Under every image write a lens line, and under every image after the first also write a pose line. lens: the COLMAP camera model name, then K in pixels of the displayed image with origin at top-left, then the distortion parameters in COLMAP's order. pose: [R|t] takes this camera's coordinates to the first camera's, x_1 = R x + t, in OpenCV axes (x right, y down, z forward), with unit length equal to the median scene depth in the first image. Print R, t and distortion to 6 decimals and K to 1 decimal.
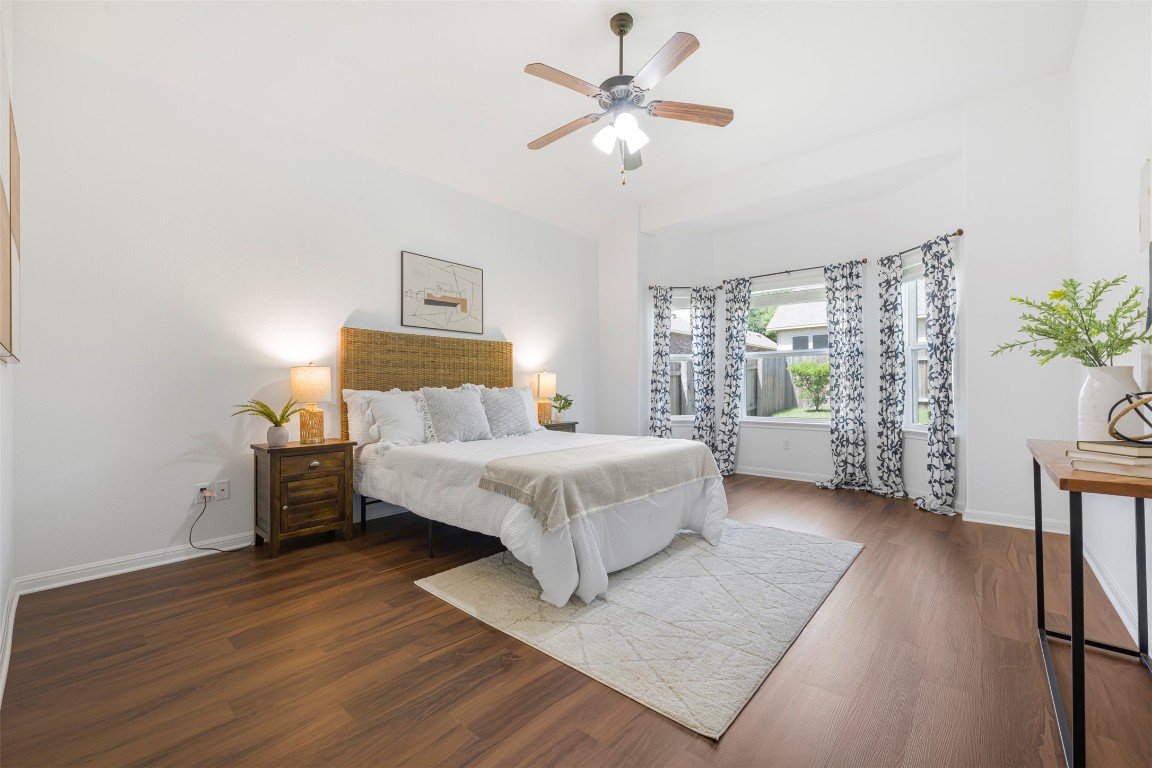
lens RADIAL K [[460.9, 0, 575.9], [0, 460.9, 384.9], [0, 0, 1]] dist [-0.008691, 0.001125]
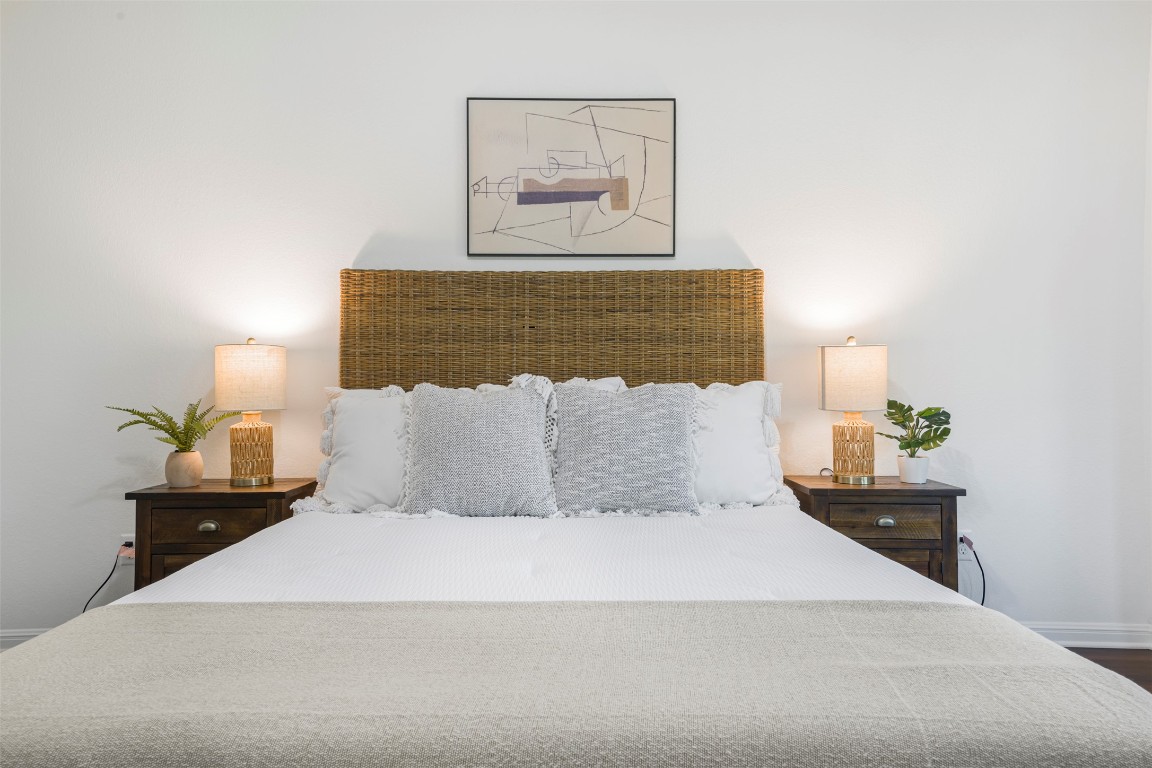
lens RADIAL K [[748.3, 0, 575.7], [0, 748.3, 385.0], [0, 0, 1]] dist [0.049159, 0.000303]
pose [[0.662204, 0.001711, -0.749321, 0.266037], [0.004565, 0.999970, 0.006318, 0.002412], [0.749309, -0.007605, 0.662176, 0.518725]]
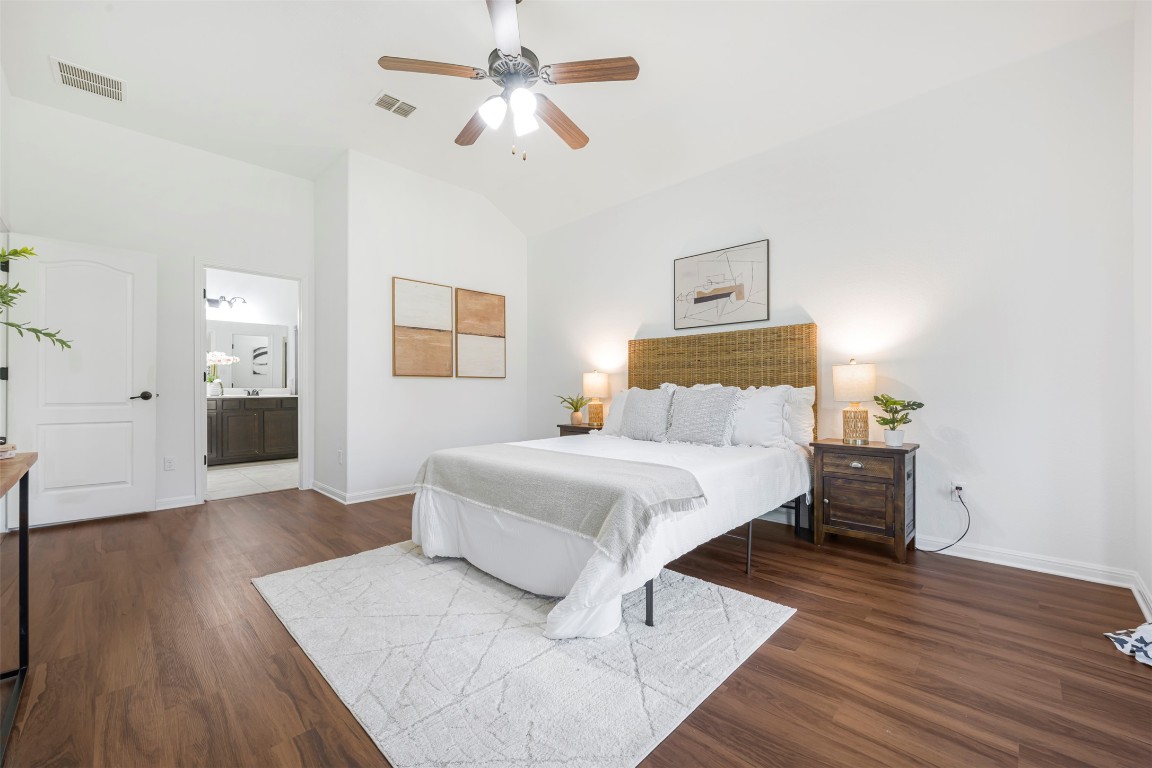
lens RADIAL K [[460.9, 0, 578.3], [0, 460.9, 387.9], [0, 0, 1]] dist [-0.008691, 0.001125]
pose [[-0.042969, 0.003043, -0.999072, 0.658422], [0.012937, 0.999913, 0.002489, 0.002121], [0.998993, -0.012818, -0.043005, 0.755622]]
